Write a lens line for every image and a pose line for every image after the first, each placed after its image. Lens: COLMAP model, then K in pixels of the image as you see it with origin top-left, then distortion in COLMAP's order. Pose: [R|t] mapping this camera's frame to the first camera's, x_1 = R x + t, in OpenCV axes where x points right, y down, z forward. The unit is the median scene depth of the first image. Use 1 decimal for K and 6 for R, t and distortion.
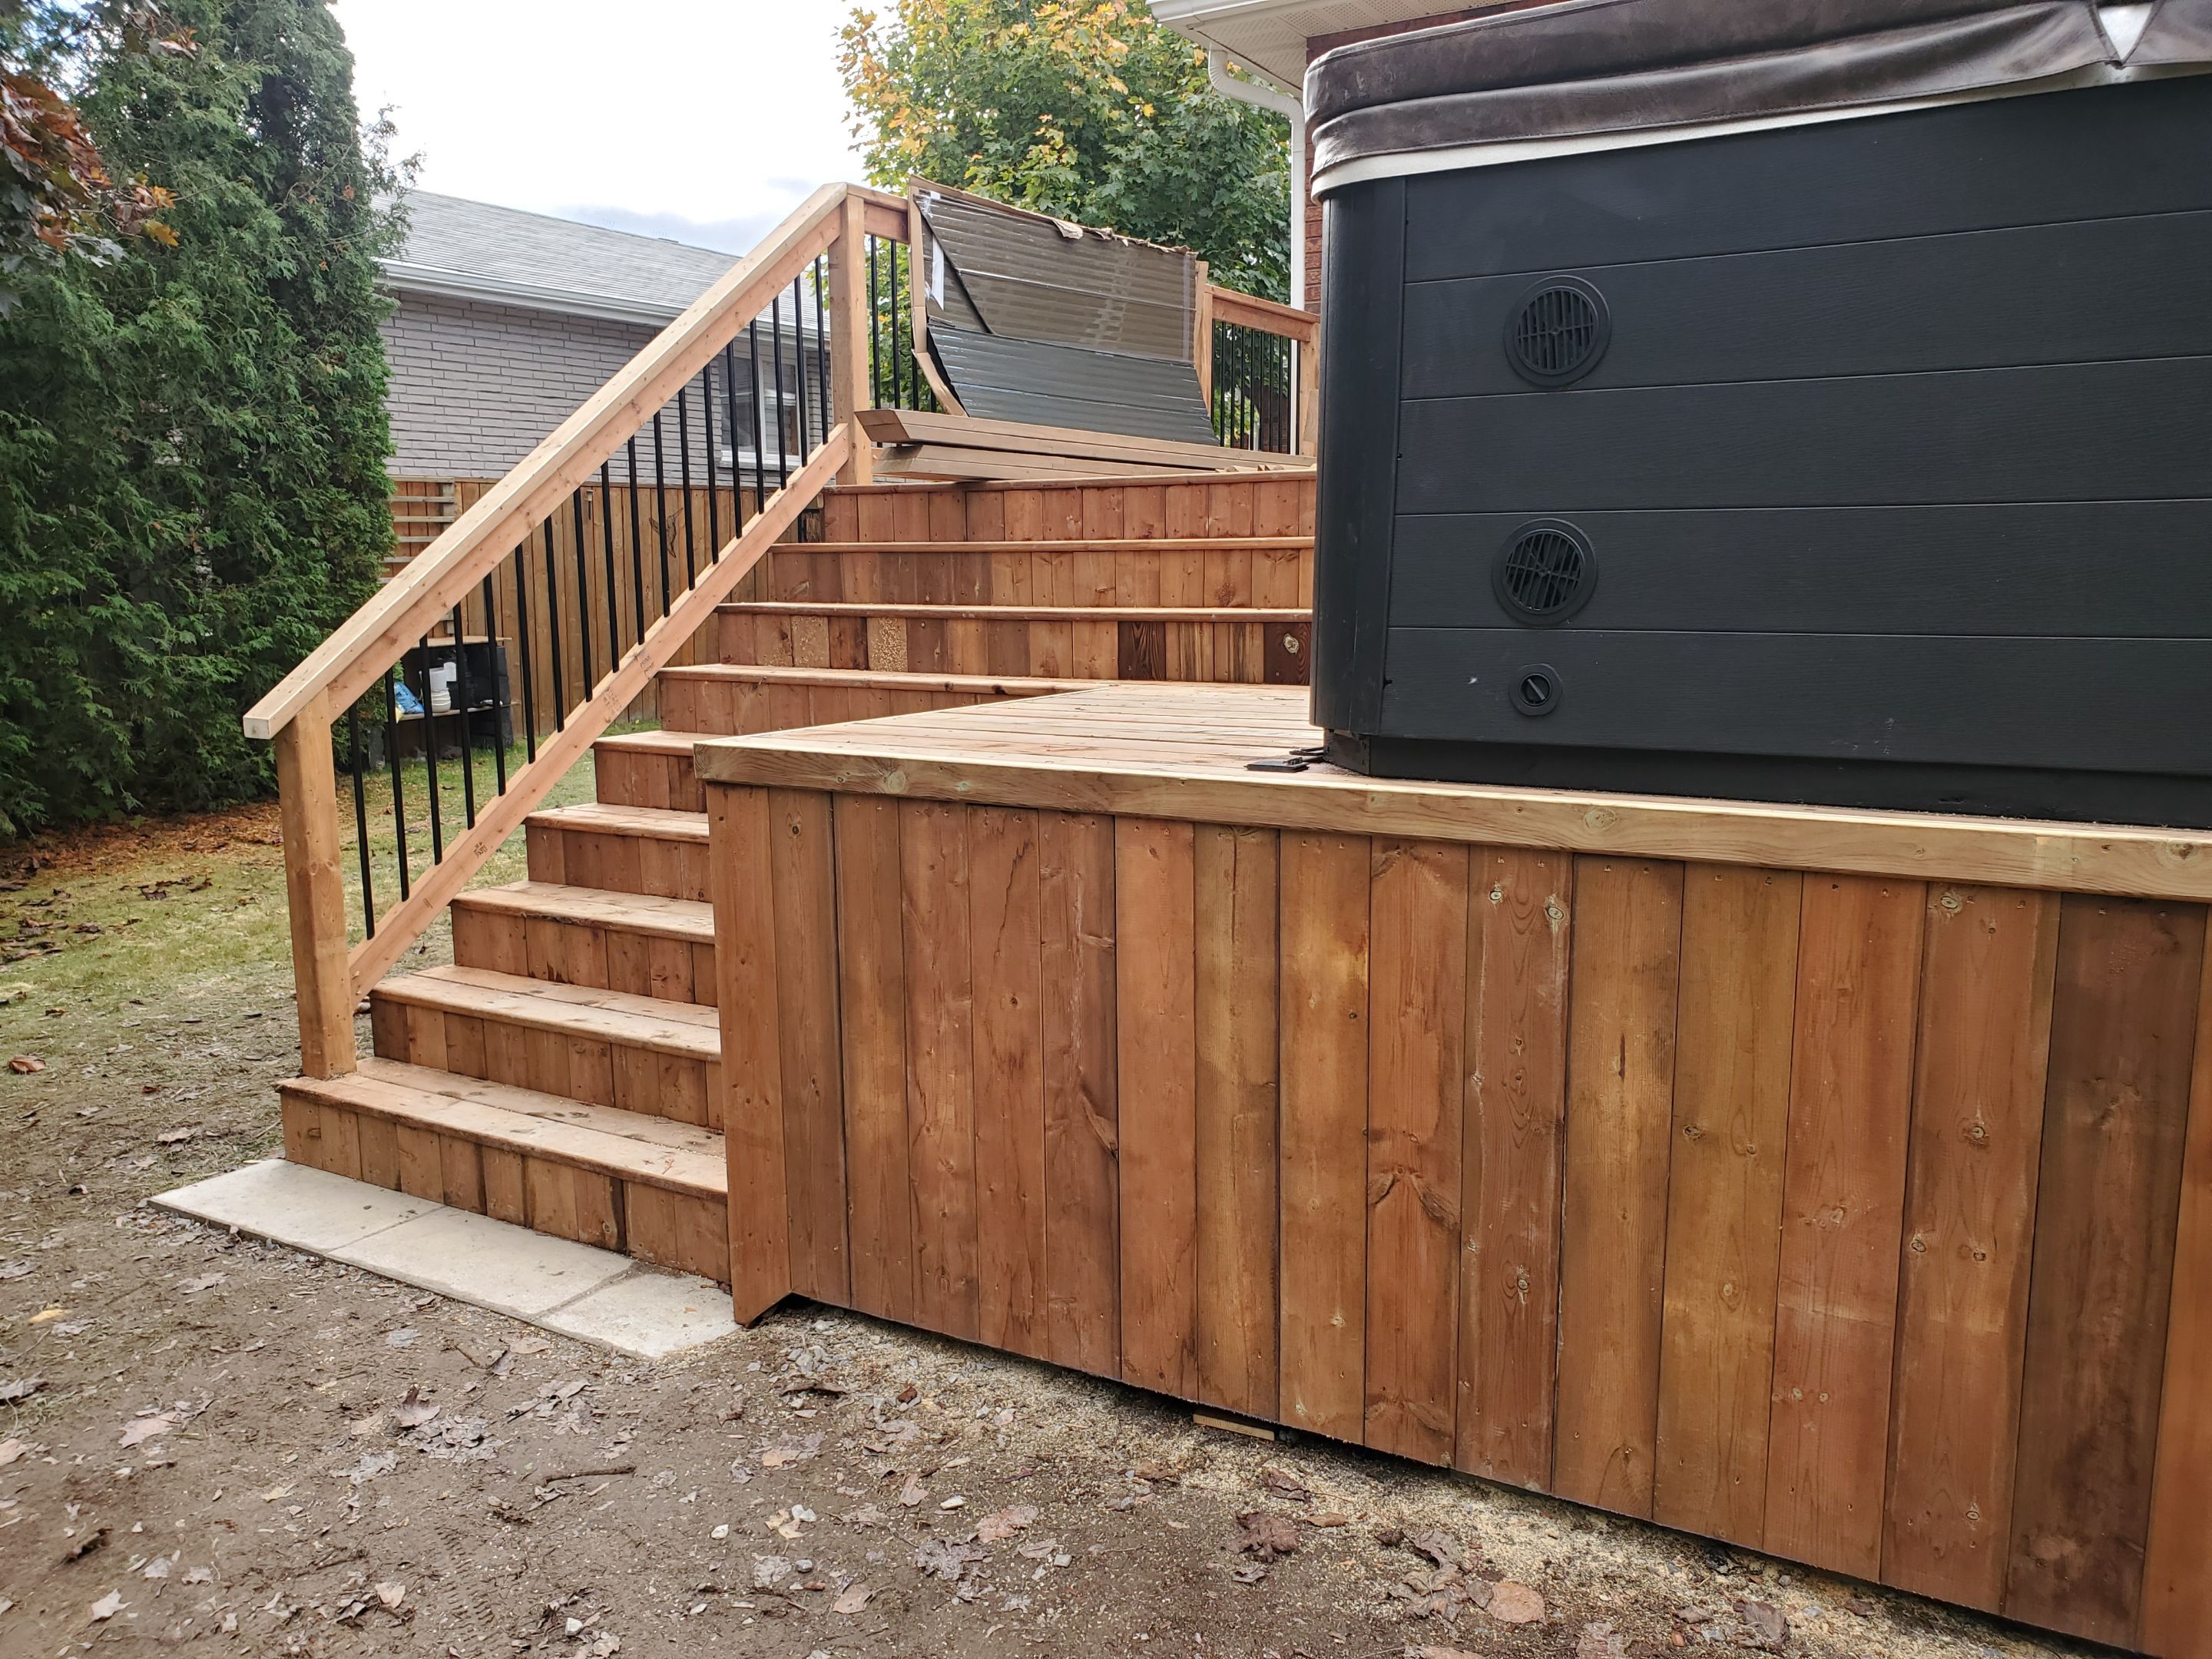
lens RADIAL K [[1774.6, 0, 1100.2], [0, 1774.6, 860.6], [0, 0, 1]] dist [0.059440, -0.009422]
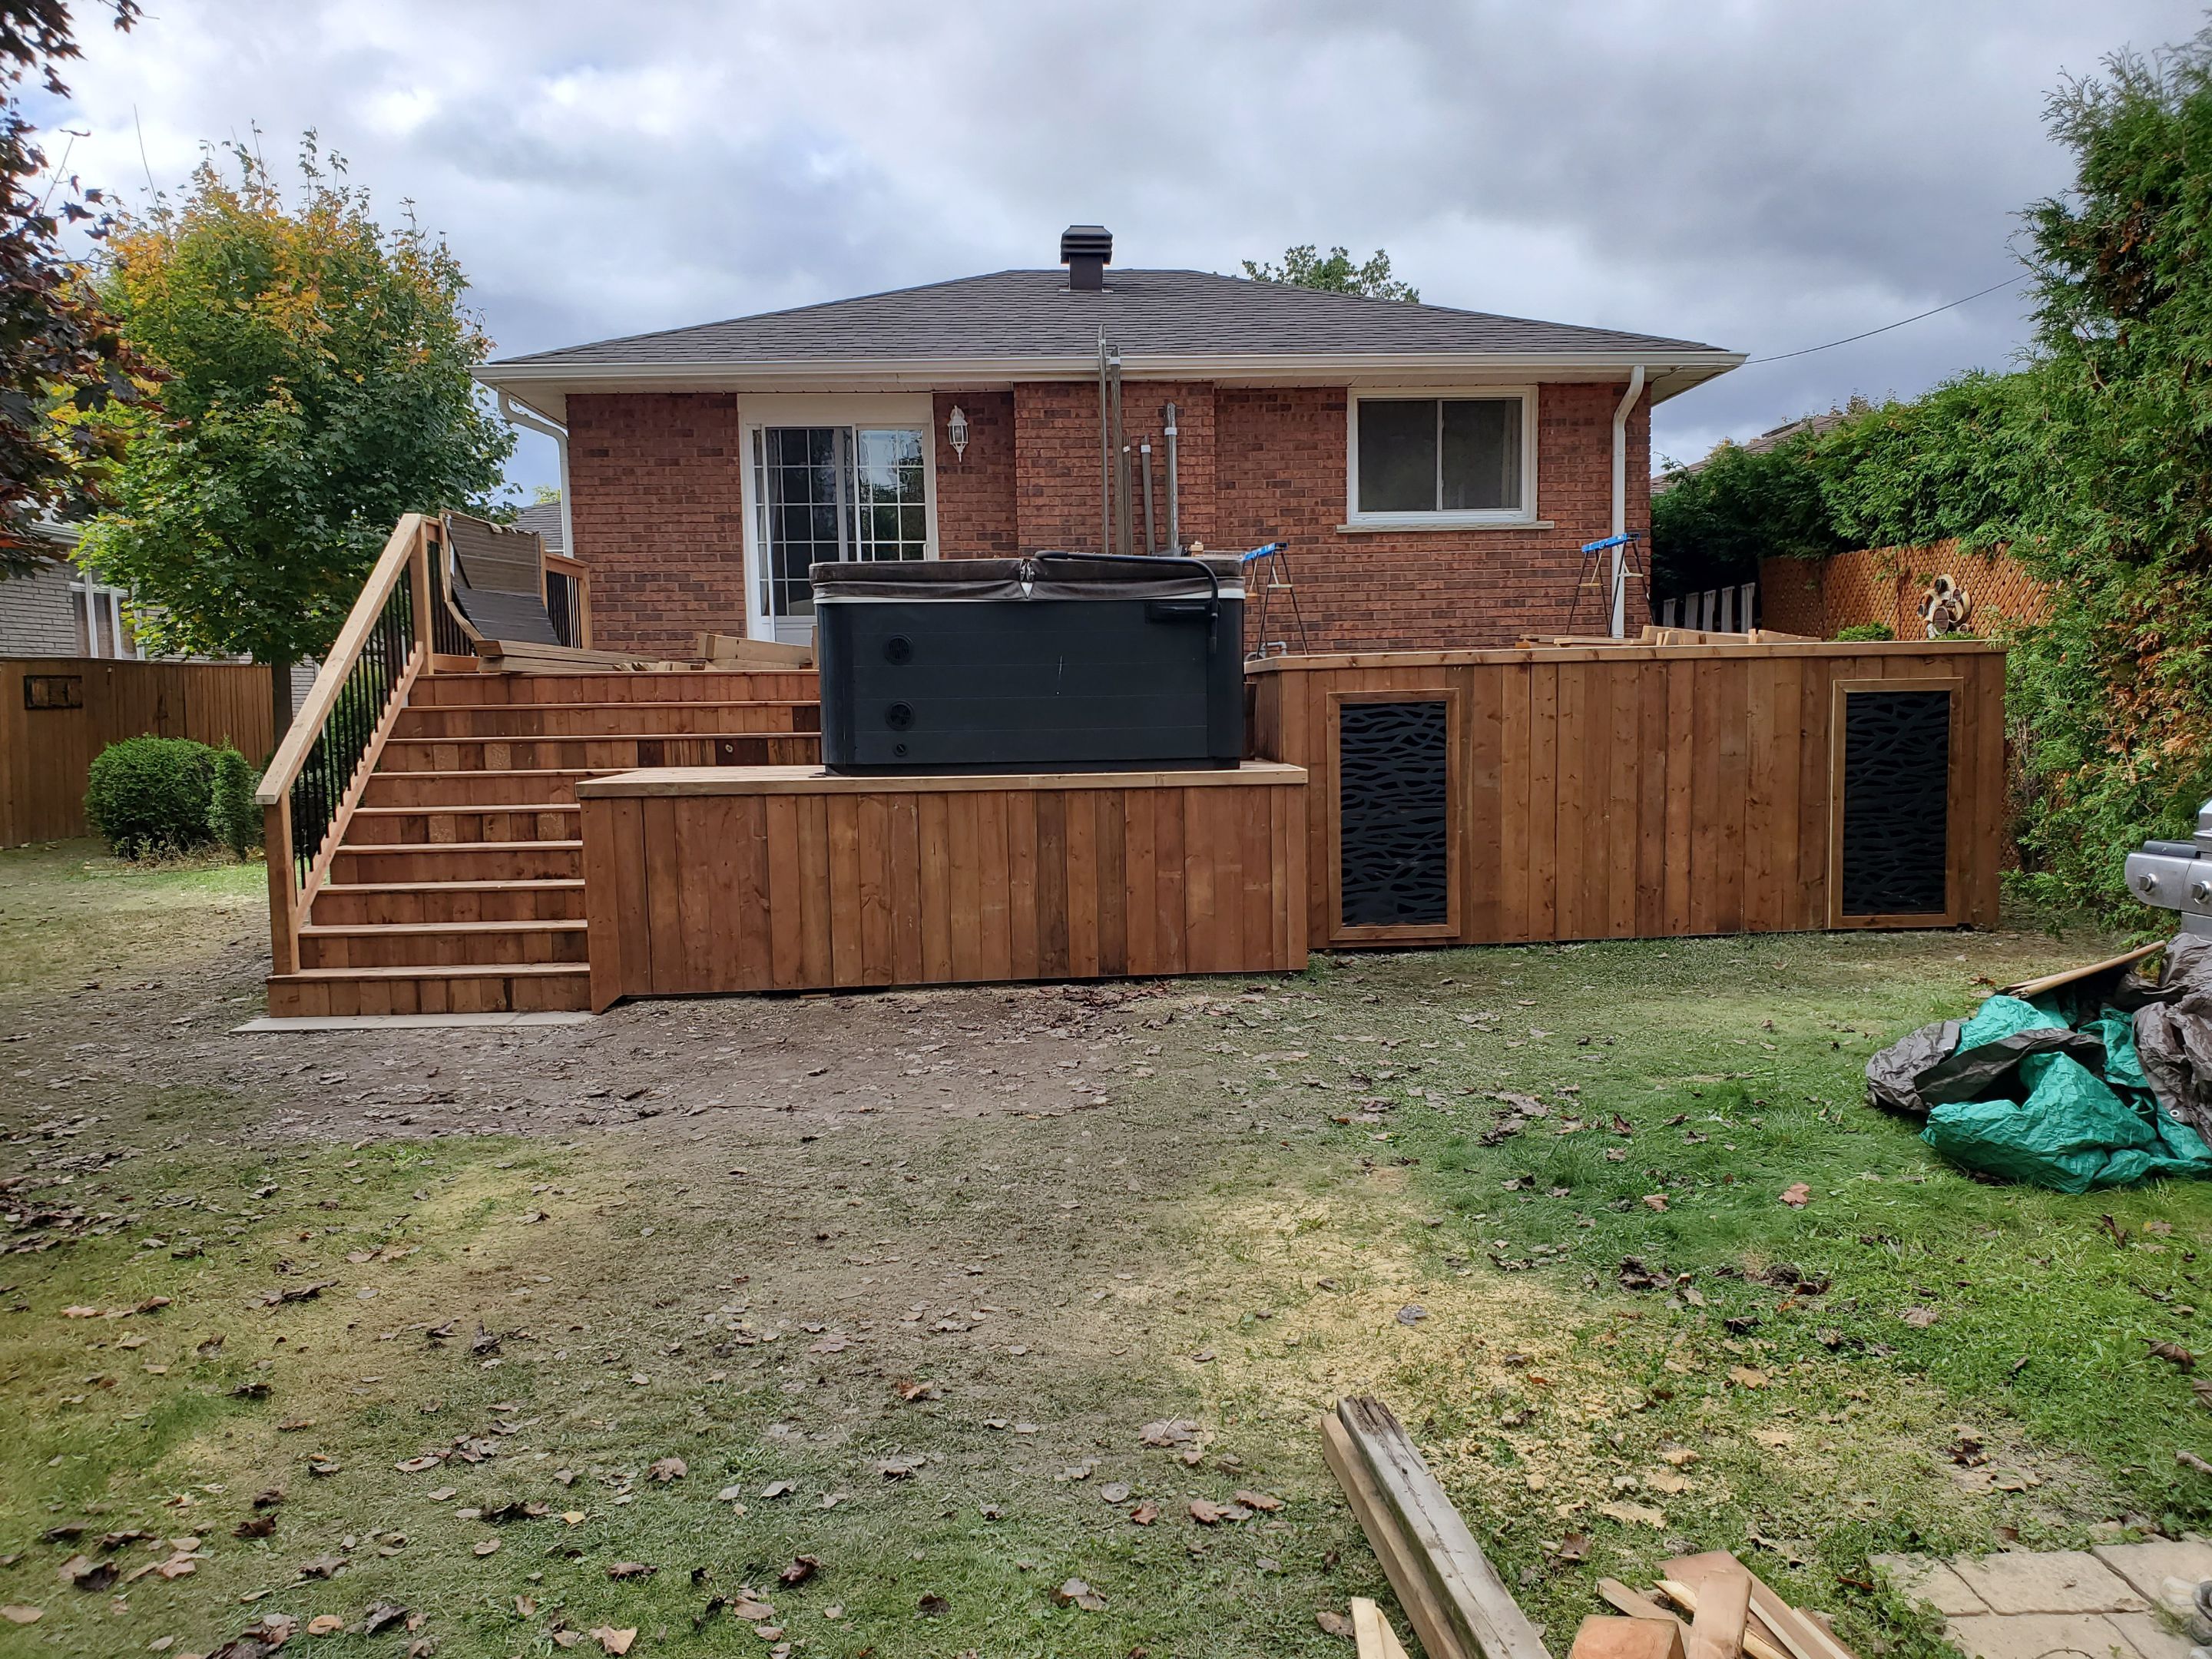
lens RADIAL K [[1774.6, 0, 1100.2], [0, 1774.6, 860.6], [0, 0, 1]] dist [0.059440, -0.009422]
pose [[0.849467, -0.059321, 0.524297, -0.718848], [0.101822, 0.993412, -0.052575, 0.197344], [-0.517724, 0.098046, 0.849911, -1.219335]]
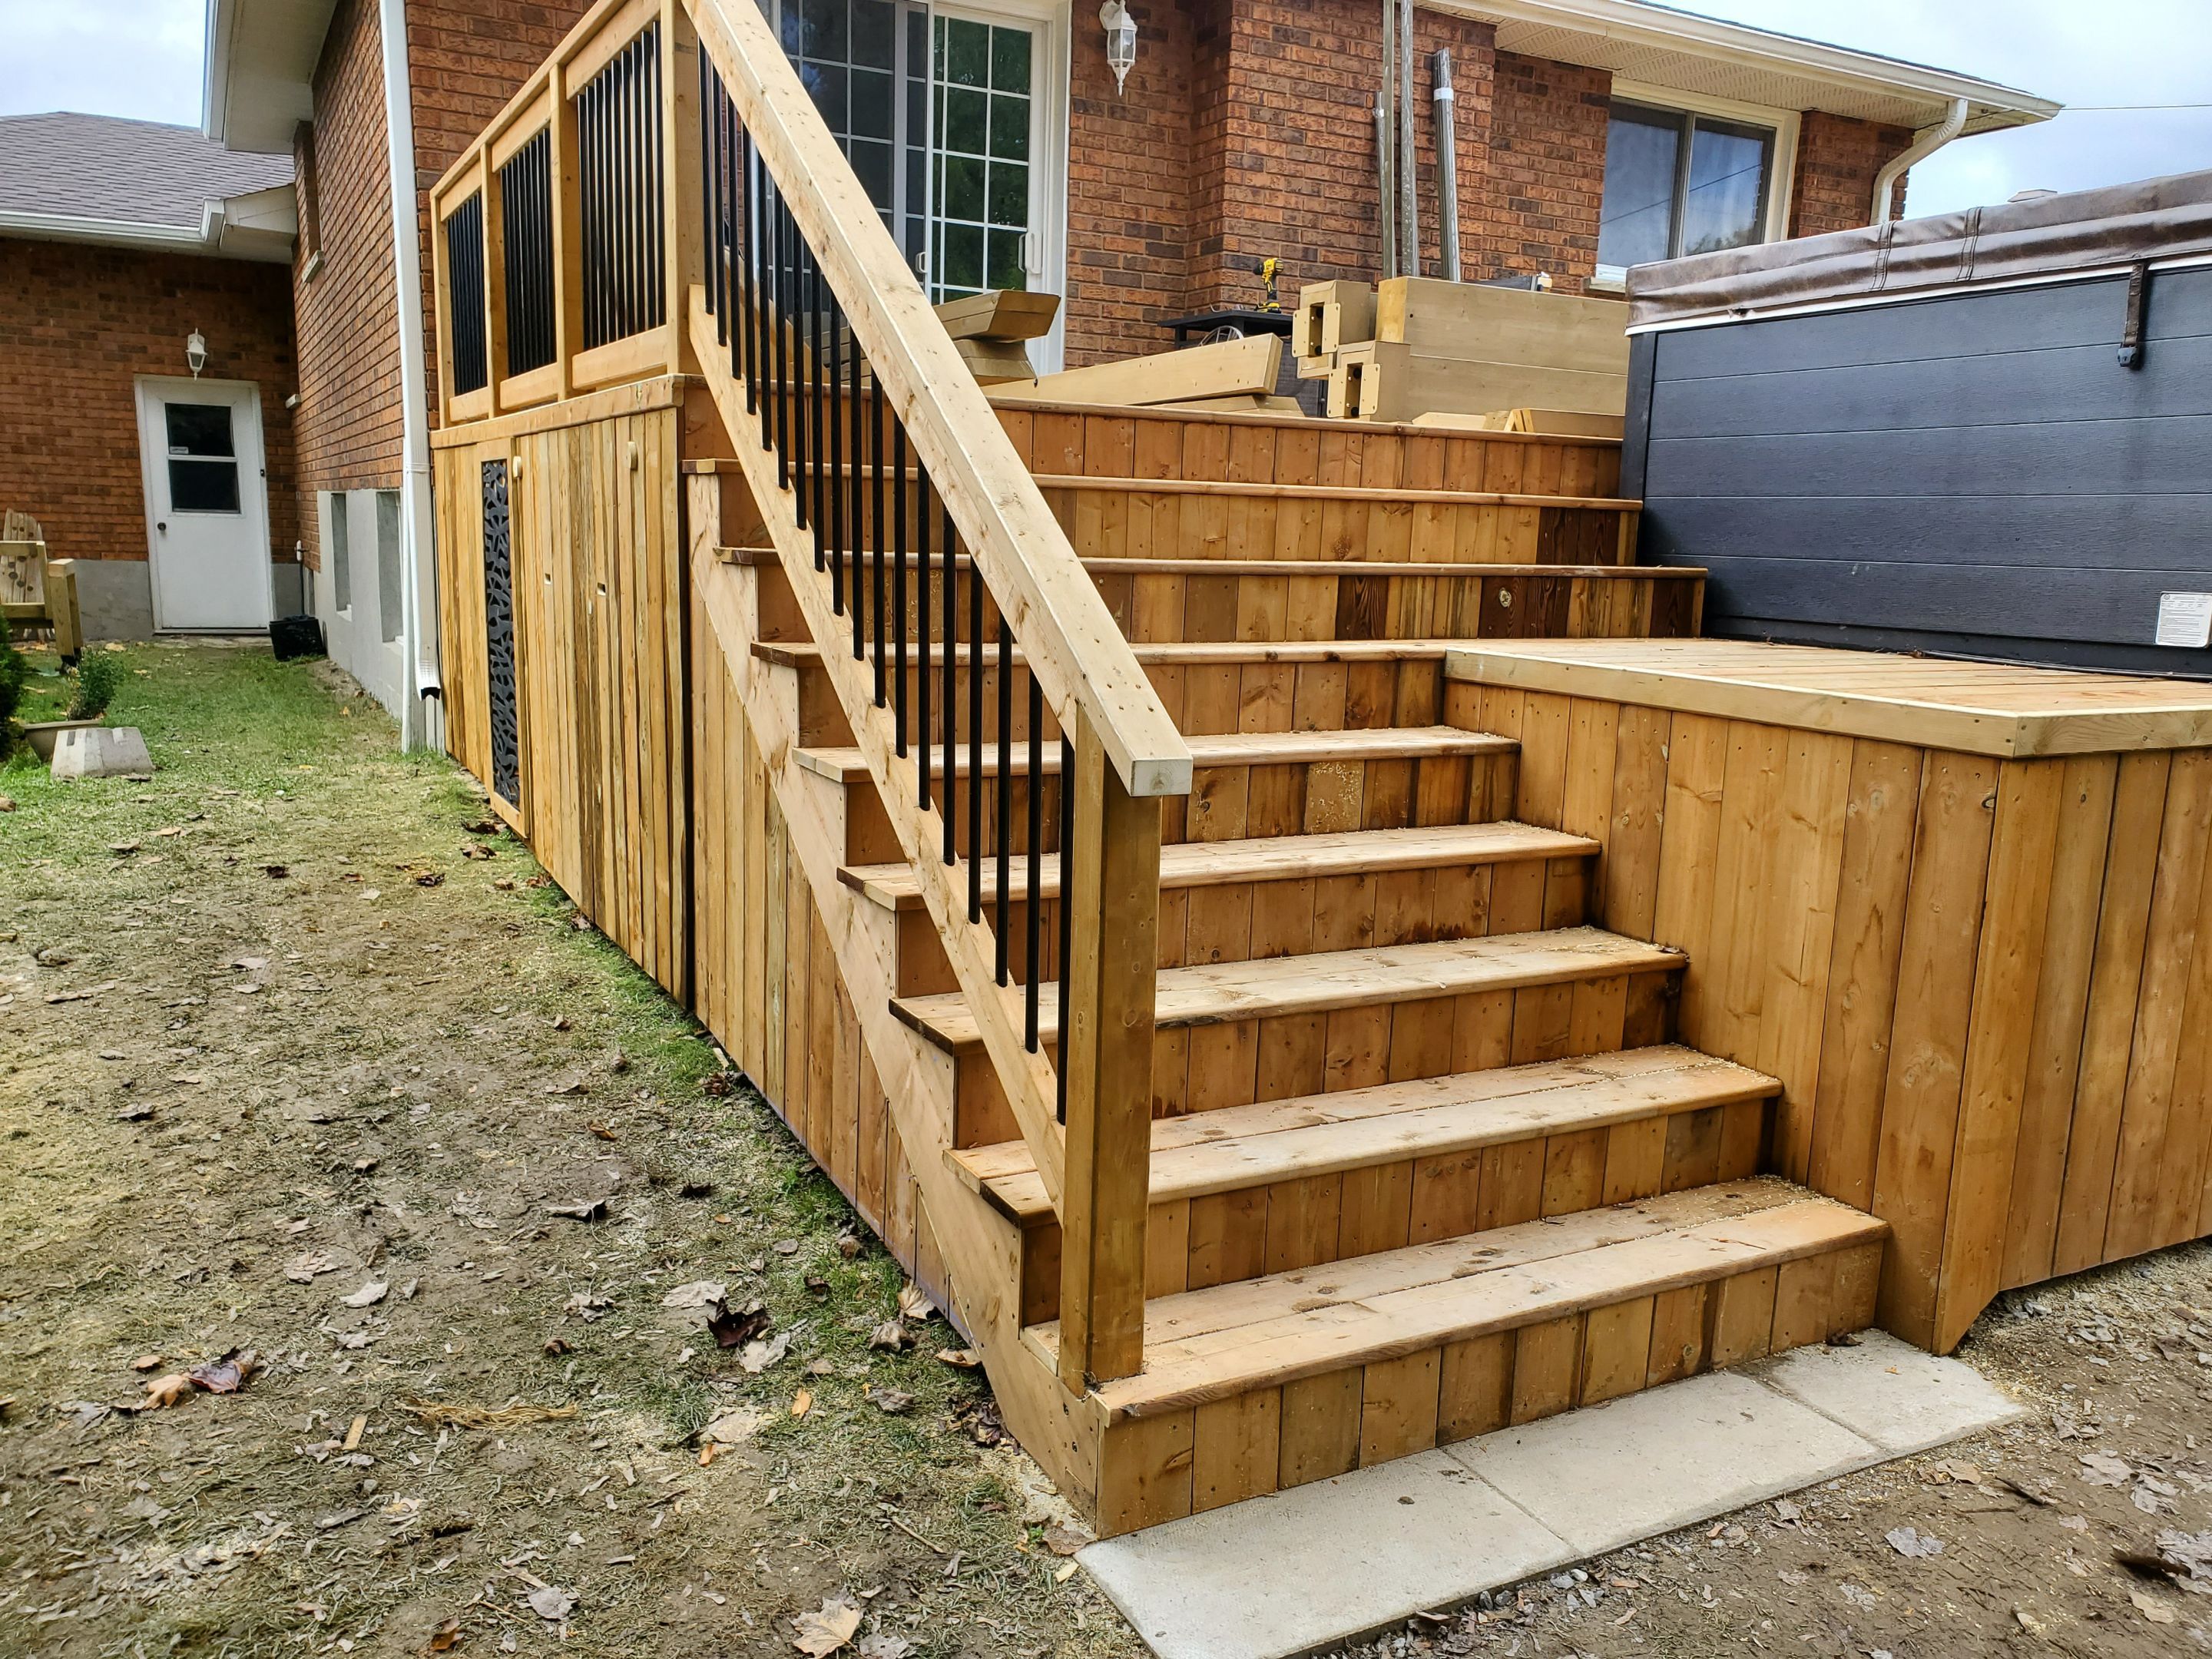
lens RADIAL K [[1723.6, 0, 1172.7], [0, 1723.6, 826.0], [0, 0, 1]] dist [0.044988, -0.002067]
pose [[0.486279, -0.132829, 0.863649, -0.897056], [0.112068, 0.989697, 0.089115, -0.105498], [-0.866588, 0.053452, 0.496154, 0.702400]]
